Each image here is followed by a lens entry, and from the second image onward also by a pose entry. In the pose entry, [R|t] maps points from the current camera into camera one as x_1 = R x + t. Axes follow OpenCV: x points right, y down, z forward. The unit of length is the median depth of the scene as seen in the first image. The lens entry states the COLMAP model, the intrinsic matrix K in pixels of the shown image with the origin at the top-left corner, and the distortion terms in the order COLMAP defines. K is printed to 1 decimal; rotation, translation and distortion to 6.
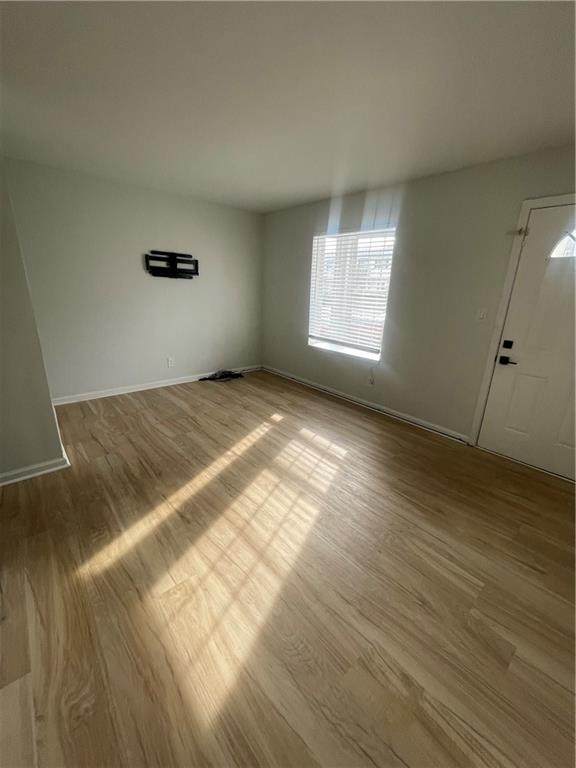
lens RADIAL K [[309.6, 0, 290.8], [0, 309.6, 384.6], [0, 0, 1]] dist [-0.002861, 0.000848]
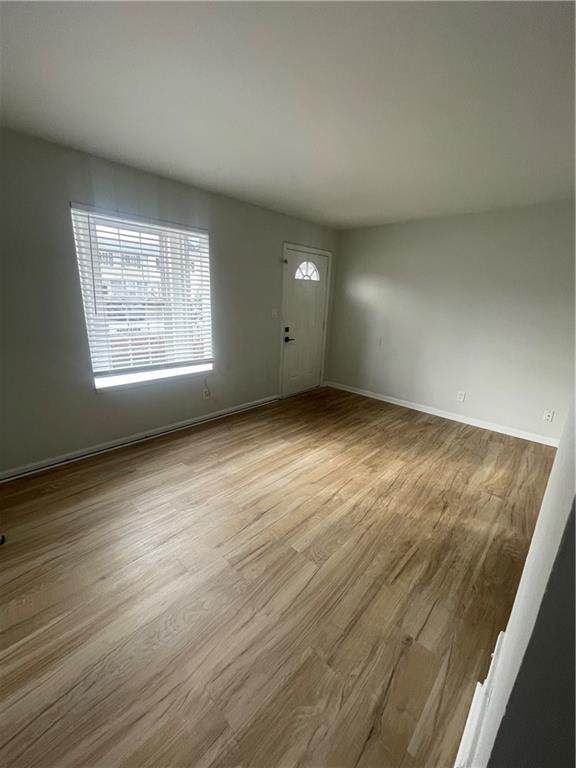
lens RADIAL K [[309.6, 0, 289.9], [0, 309.6, 382.5], [0, 0, 1]] dist [-0.002861, 0.000848]
pose [[-0.096467, -0.305023, 0.947447, -0.912884], [0.265432, 0.909531, 0.319842, -0.384521], [-0.959291, 0.282337, -0.006776, 1.045614]]
